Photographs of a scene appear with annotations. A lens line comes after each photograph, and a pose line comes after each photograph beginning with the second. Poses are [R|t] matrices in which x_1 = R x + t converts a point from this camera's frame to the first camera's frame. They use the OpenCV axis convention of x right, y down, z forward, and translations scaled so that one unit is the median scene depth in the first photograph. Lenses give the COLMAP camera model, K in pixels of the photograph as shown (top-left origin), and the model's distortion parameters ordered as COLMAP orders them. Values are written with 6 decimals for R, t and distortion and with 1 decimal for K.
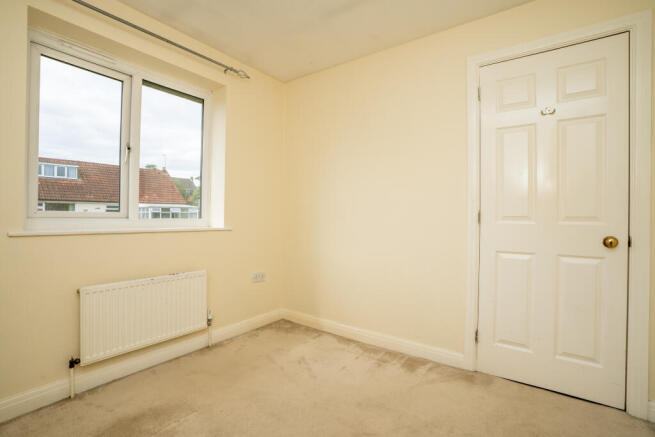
lens RADIAL K [[300.6, 0, 323.4], [0, 300.6, 217.6], [0, 0, 1]] dist [-0.030520, 0.000760]
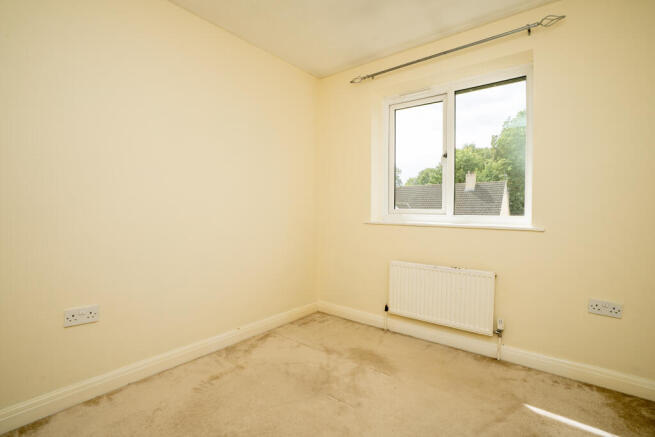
lens RADIAL K [[292.5, 0, 328.4], [0, 292.5, 210.5], [0, 0, 1]] dist [-0.028839, 0.000387]
pose [[-0.012358, 0.000063, -0.999924, 0.510983], [-0.002433, 0.999997, 0.000093, -0.010883], [0.999921, 0.002434, -0.012358, 0.542551]]
